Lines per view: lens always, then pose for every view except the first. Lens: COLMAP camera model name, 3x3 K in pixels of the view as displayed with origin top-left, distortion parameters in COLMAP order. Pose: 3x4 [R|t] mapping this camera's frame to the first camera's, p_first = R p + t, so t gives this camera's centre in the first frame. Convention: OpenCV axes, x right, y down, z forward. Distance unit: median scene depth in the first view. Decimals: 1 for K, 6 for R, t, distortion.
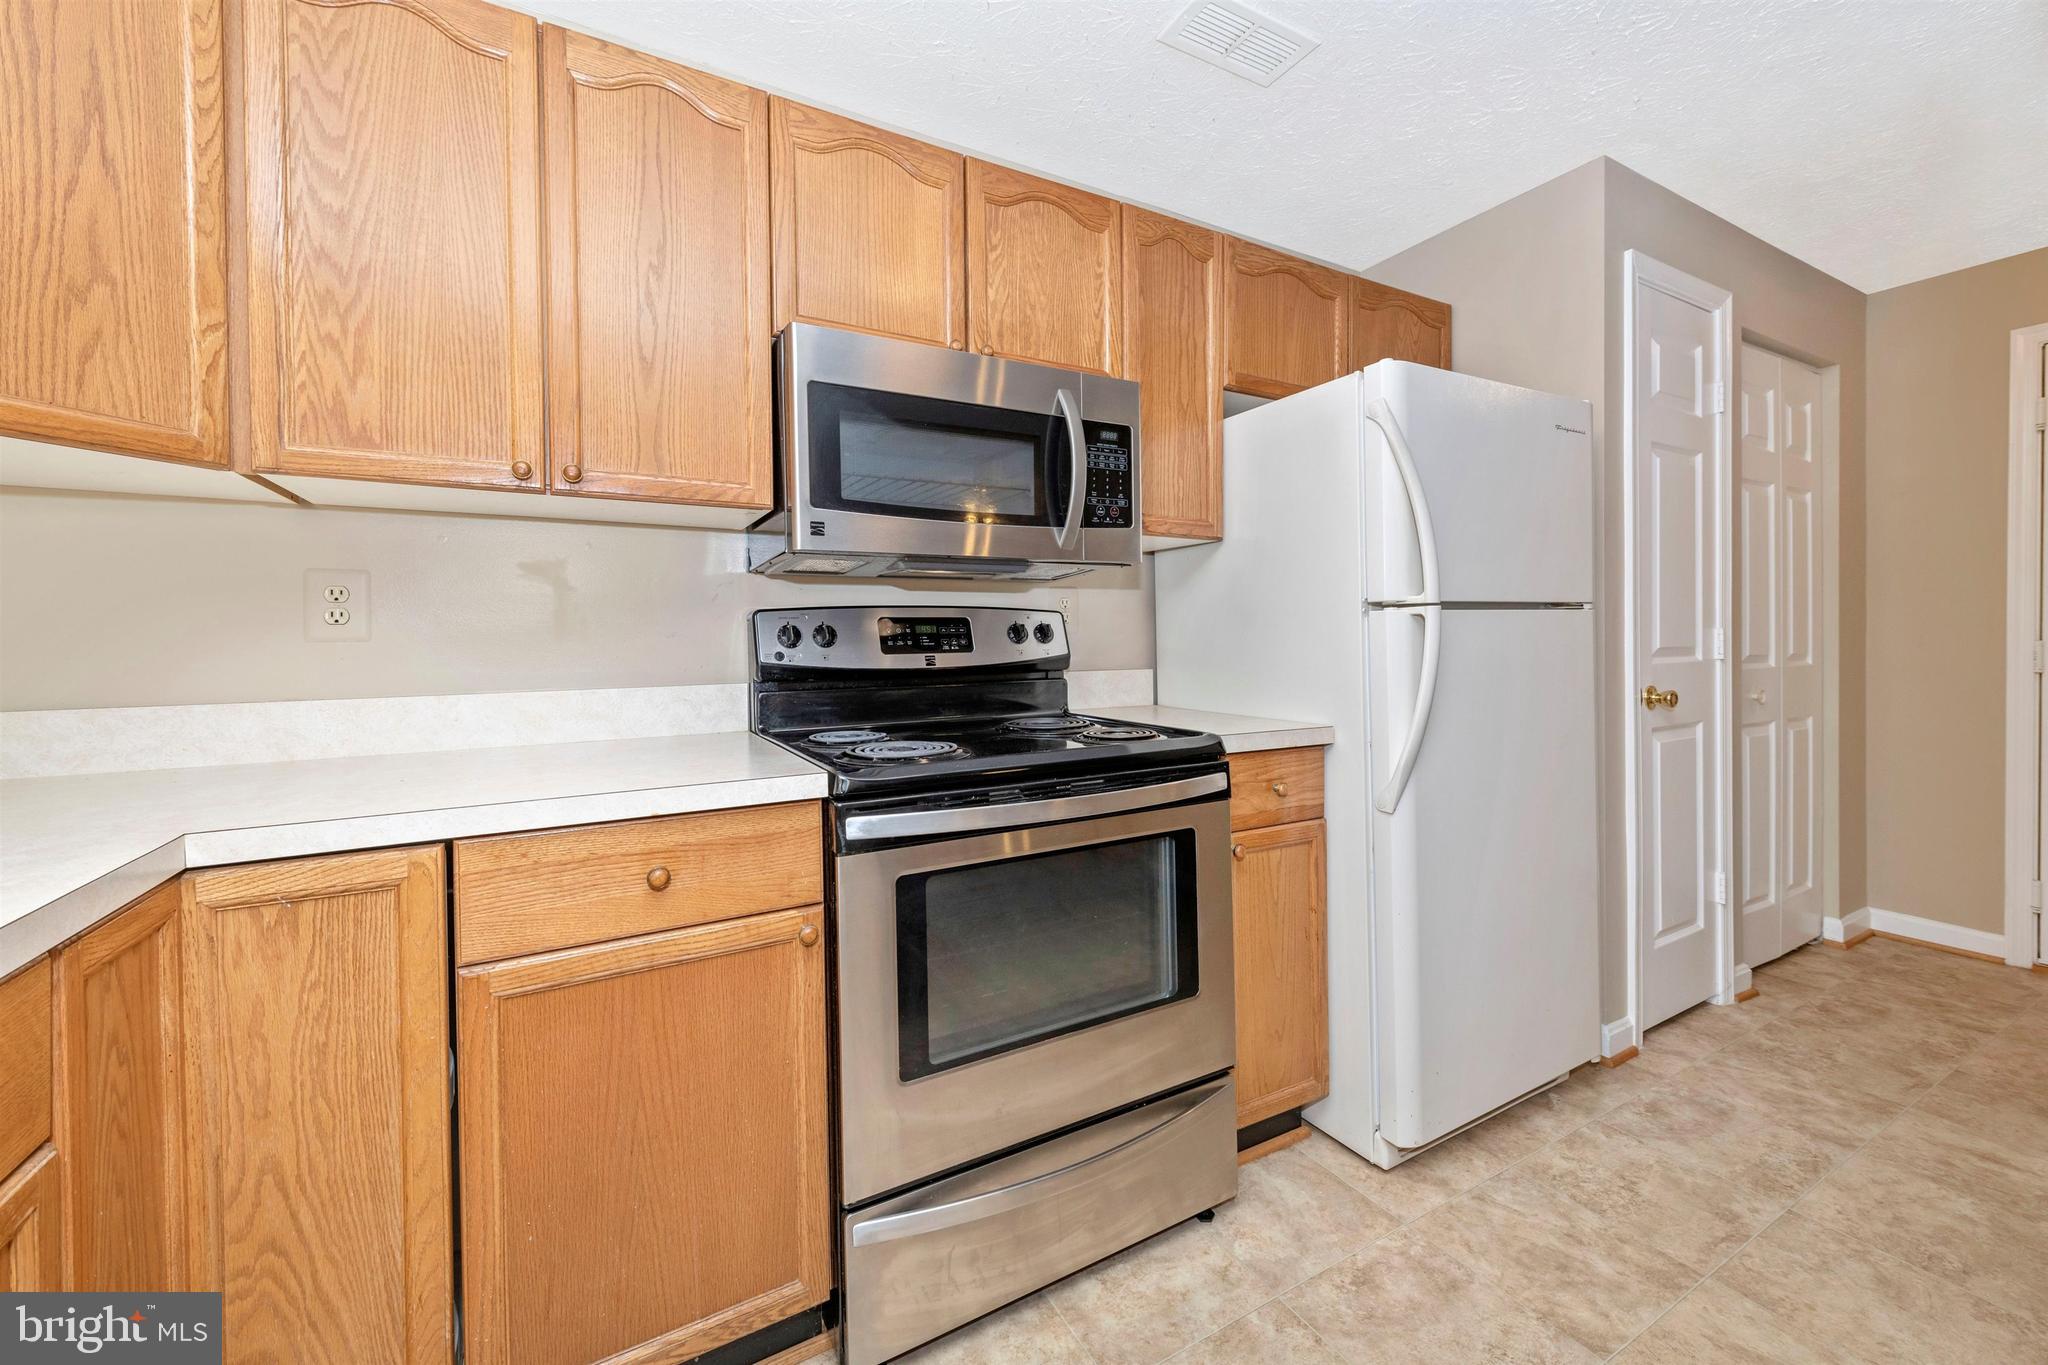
lens RADIAL K [[812.4, 0, 1041.1], [0, 812.4, 638.8], [0, 0, 1]] dist [0.010535, -0.002783]
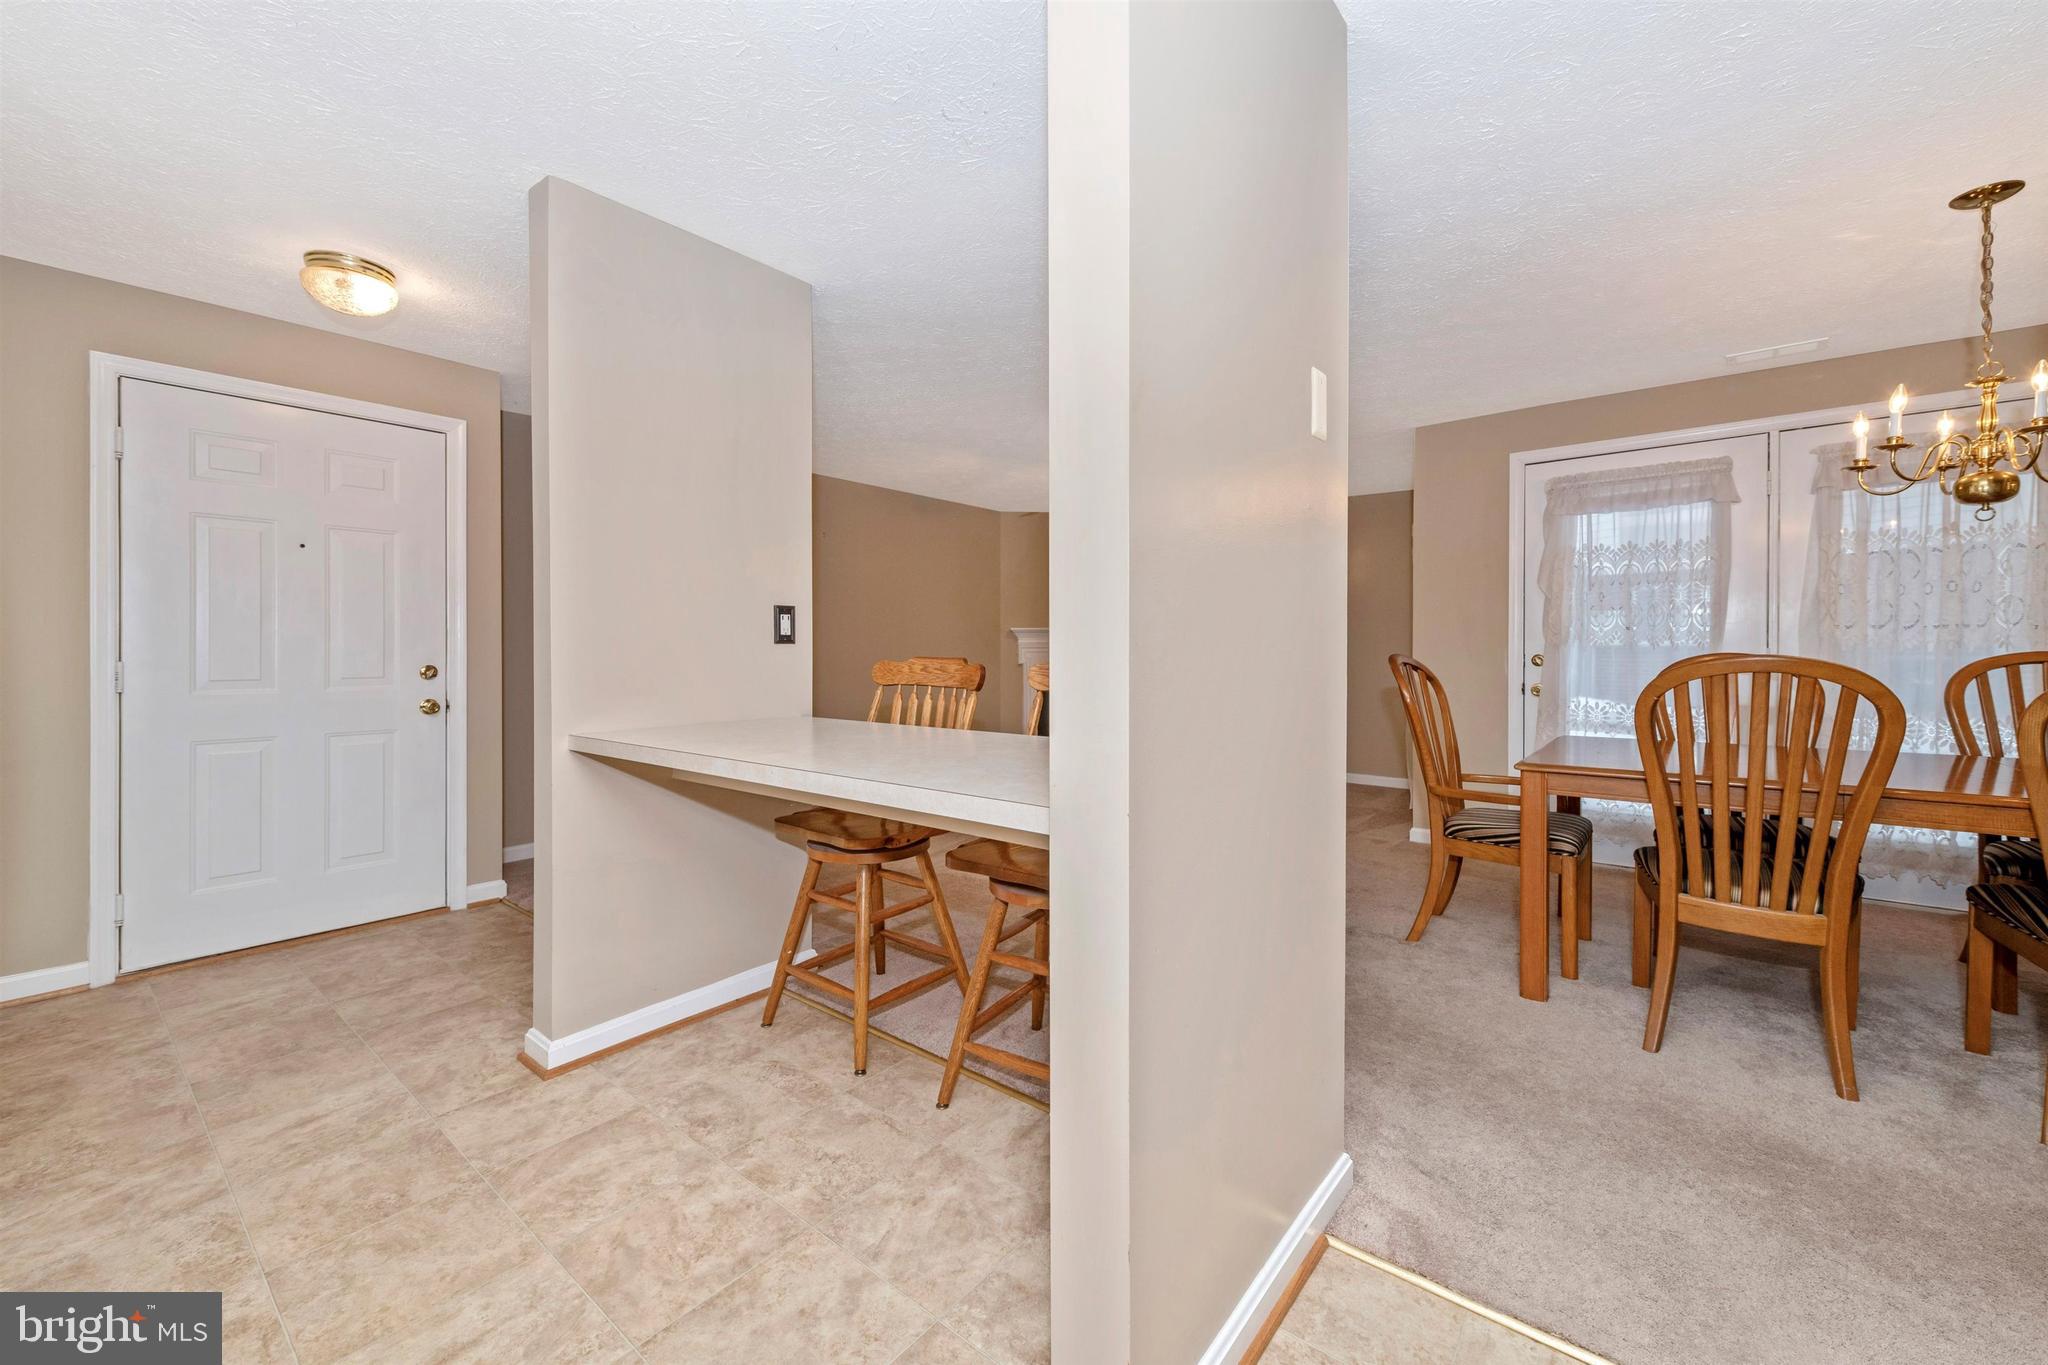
lens RADIAL K [[812.4, 0, 1033.9], [0, 812.4, 635.5], [0, 0, 1]] dist [0.010535, -0.002783]
pose [[-0.366490, 0.024158, 0.930108, -0.225877], [0.005509, 0.999702, -0.023795, 0.006022], [-0.930406, -0.003597, -0.366514, 0.439290]]
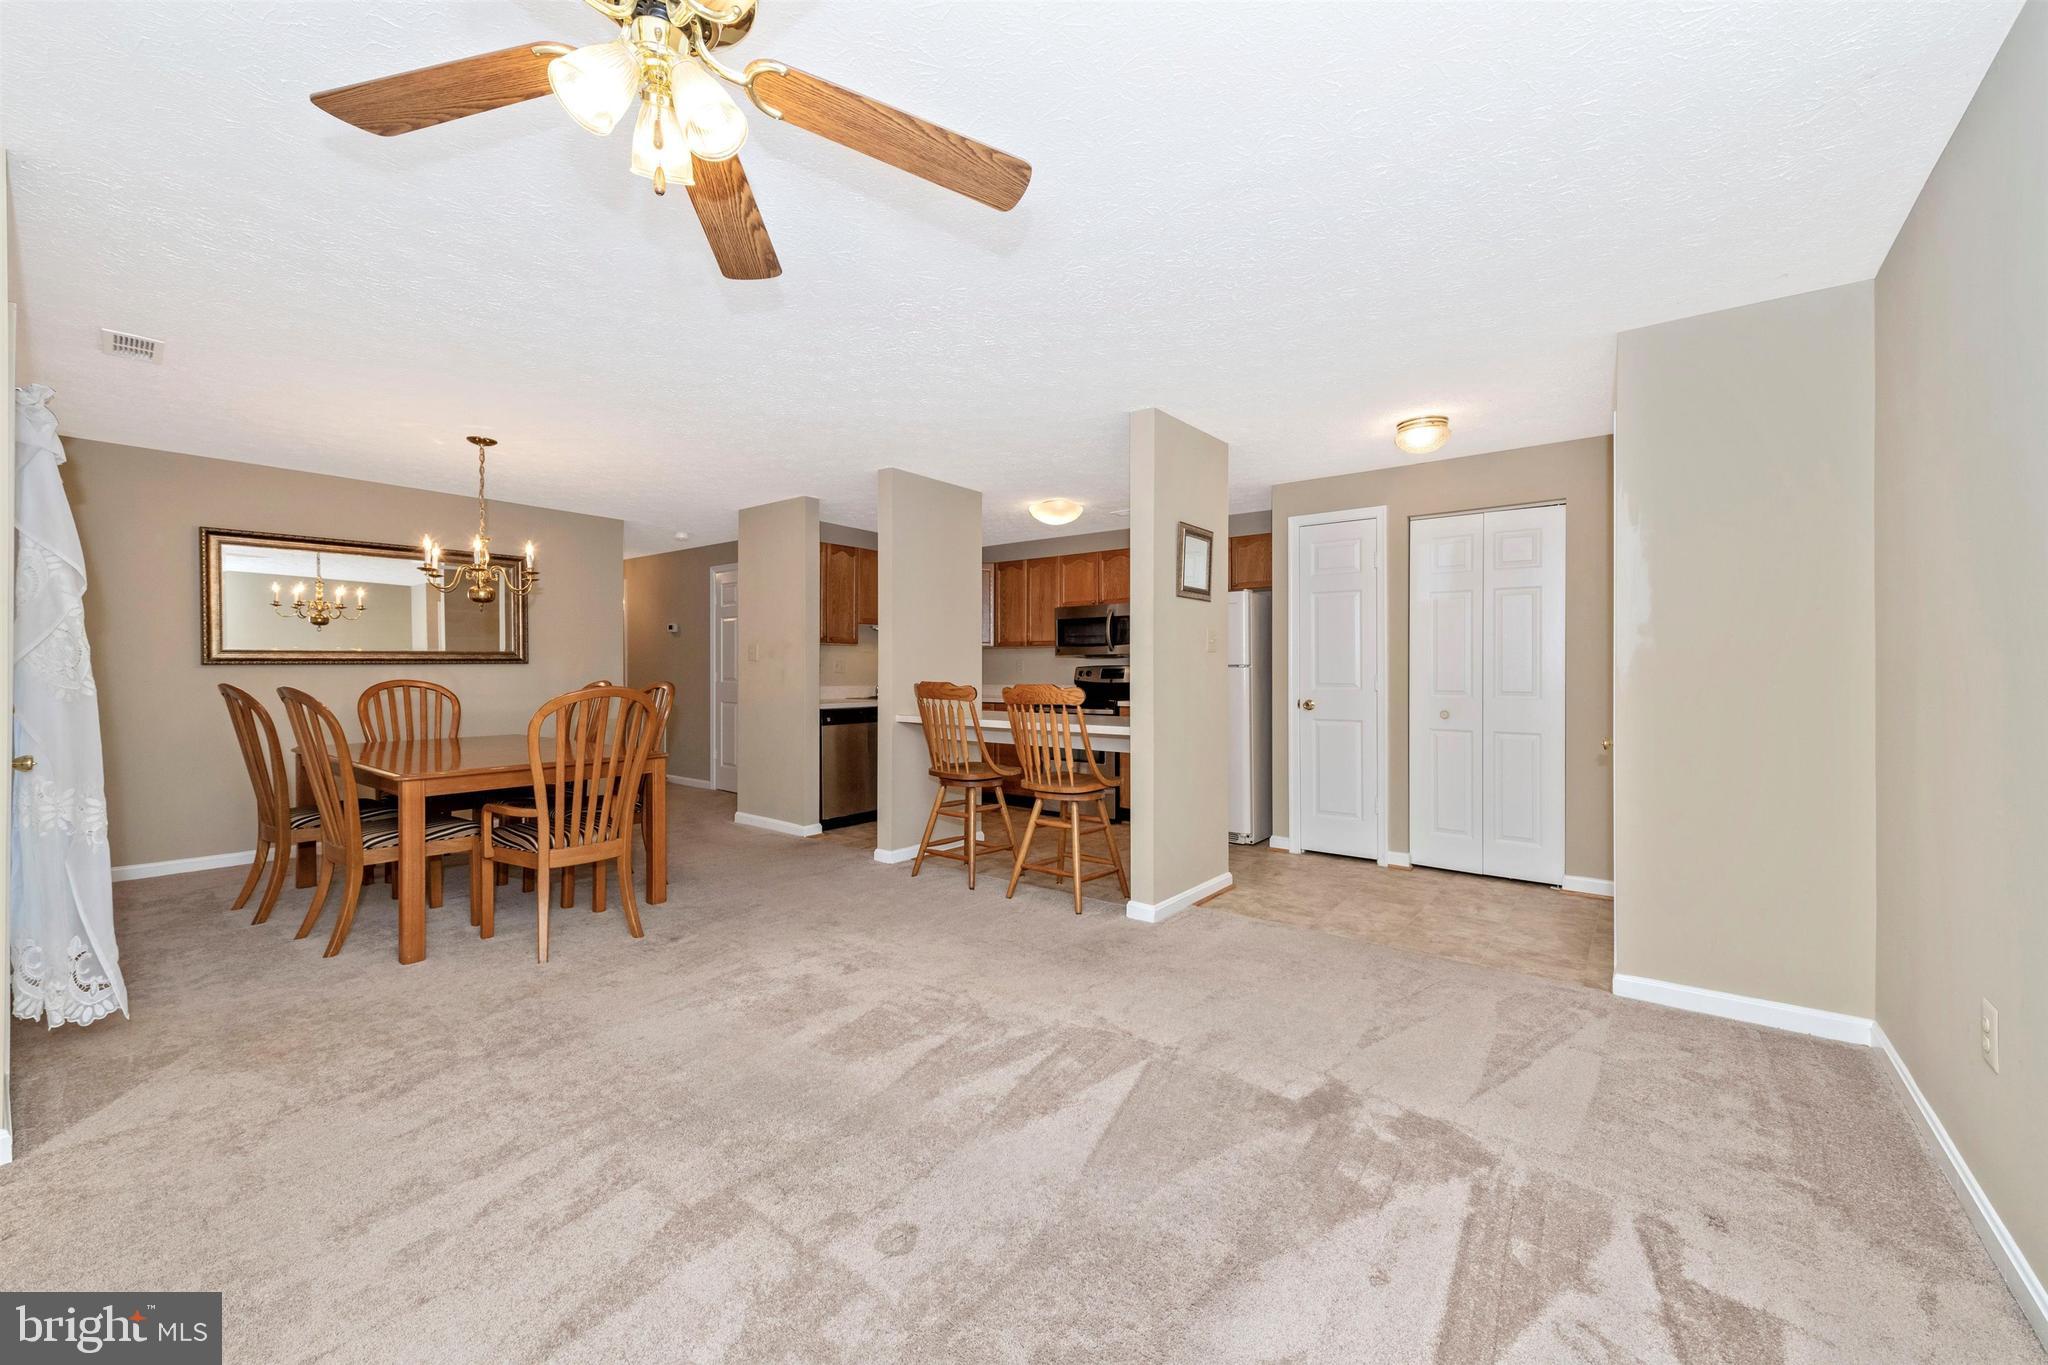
lens RADIAL K [[812.4, 0, 1027.4], [0, 812.4, 671.2], [0, 0, 1]] dist [0.010535, -0.002783]
pose [[0.387824, 0.009855, -0.921681, 3.261115], [-0.007687, 0.999943, 0.007458, -0.043080], [0.921701, 0.004193, 0.387877, -0.805098]]
